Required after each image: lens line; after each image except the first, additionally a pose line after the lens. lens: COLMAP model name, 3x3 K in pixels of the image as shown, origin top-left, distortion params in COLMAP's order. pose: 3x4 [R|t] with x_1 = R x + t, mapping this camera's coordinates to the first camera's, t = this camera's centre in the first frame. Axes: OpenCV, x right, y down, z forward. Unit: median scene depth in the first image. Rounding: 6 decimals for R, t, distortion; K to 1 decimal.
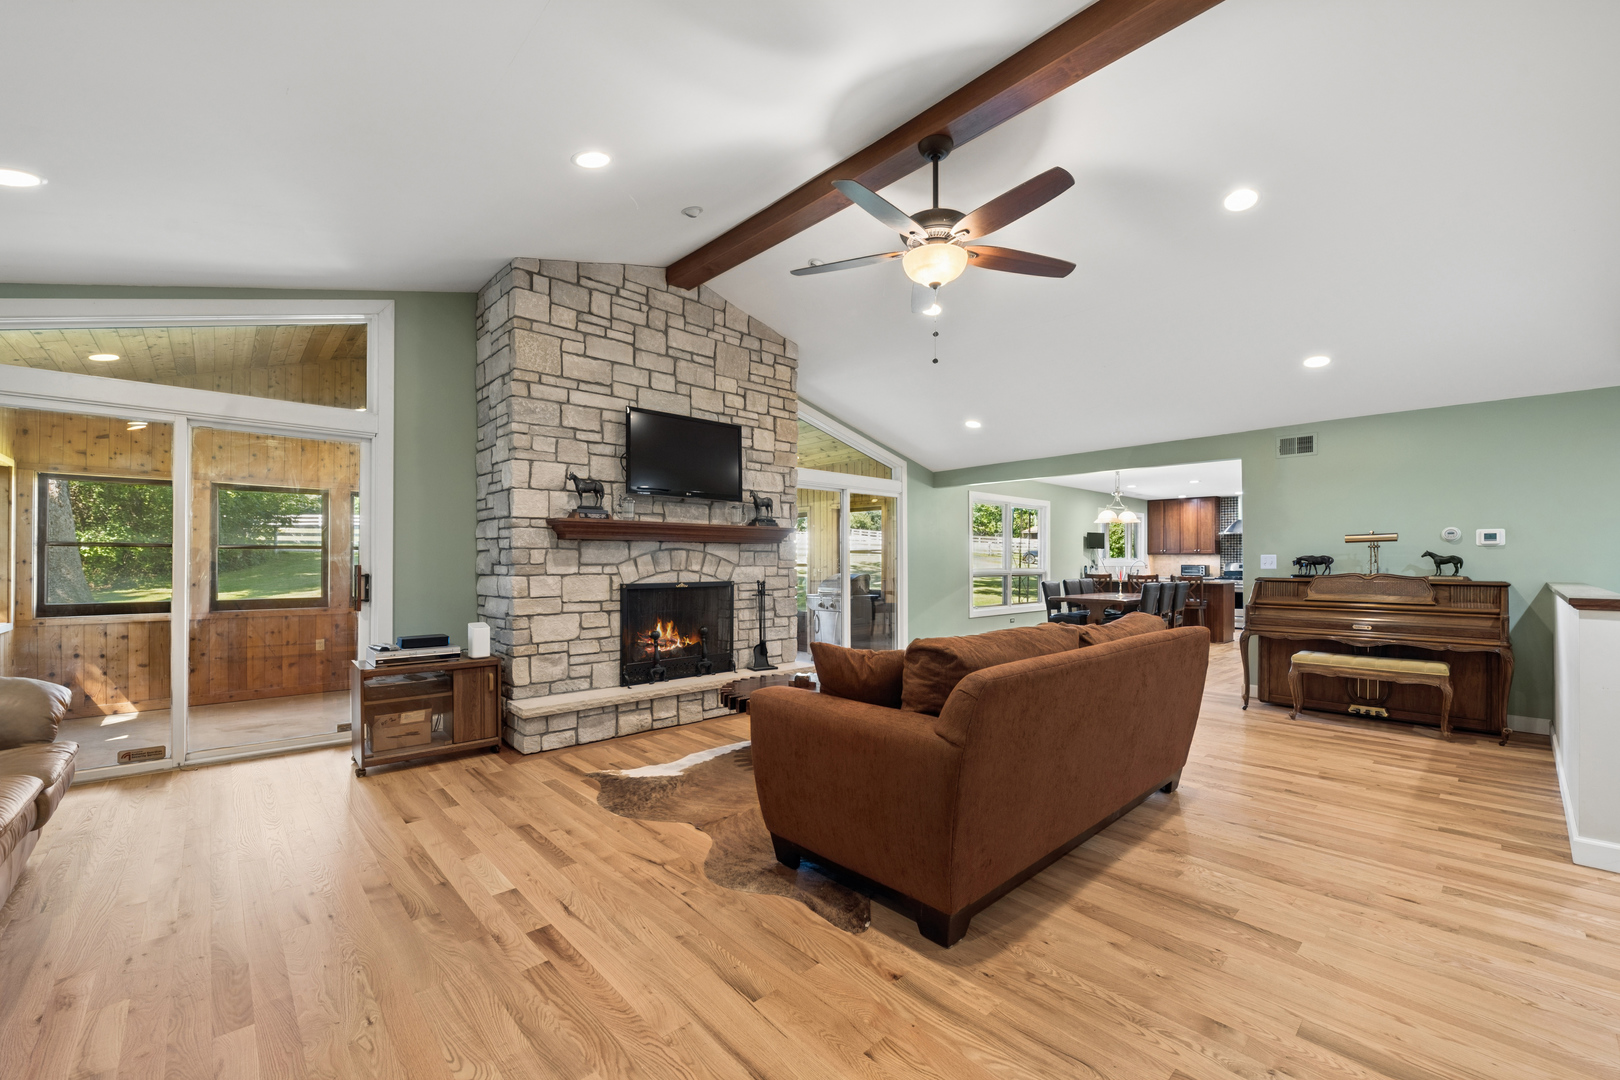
lens RADIAL K [[655.8, 0, 811.7], [0, 655.8, 562.2], [0, 0, 1]] dist [-0.002561, 0.000068]
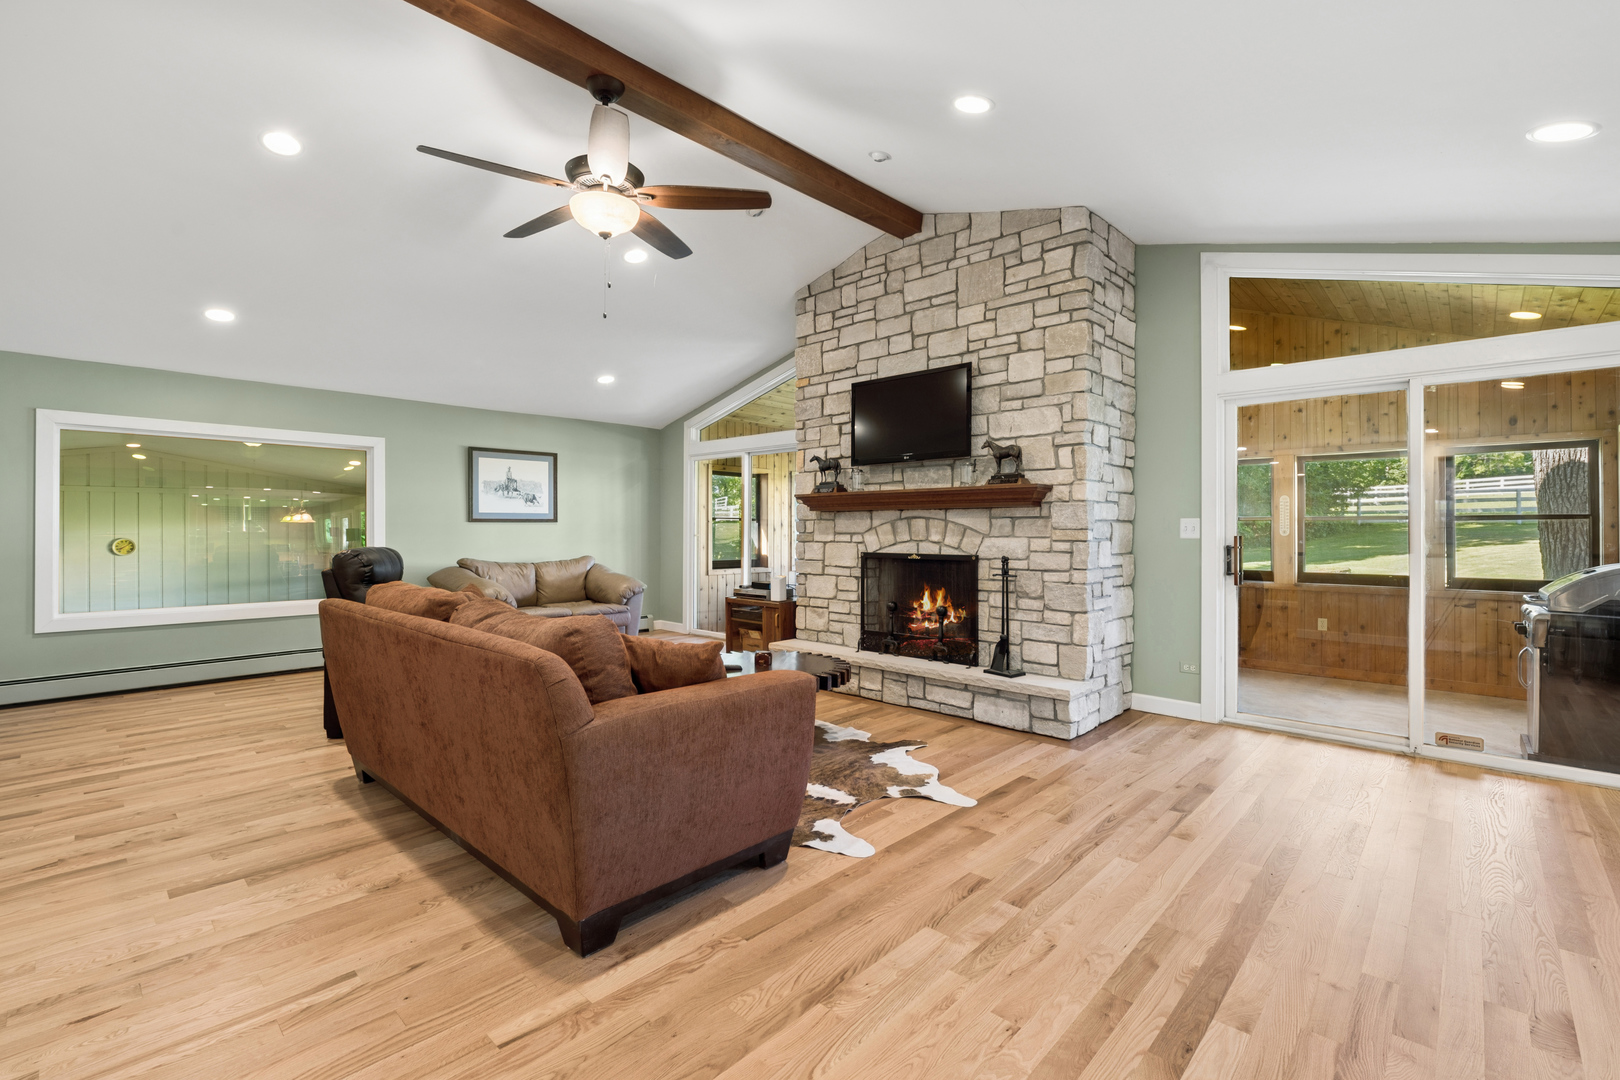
lens RADIAL K [[708.8, 0, 811.1], [0, 708.8, 533.3], [0, 0, 1]] dist [-0.005241, -0.000695]
pose [[0.068223, 0.002575, -0.997667, 0.787203], [-0.006120, 0.999979, 0.002162, 0.000999], [0.997651, 0.005958, 0.068238, 0.790808]]
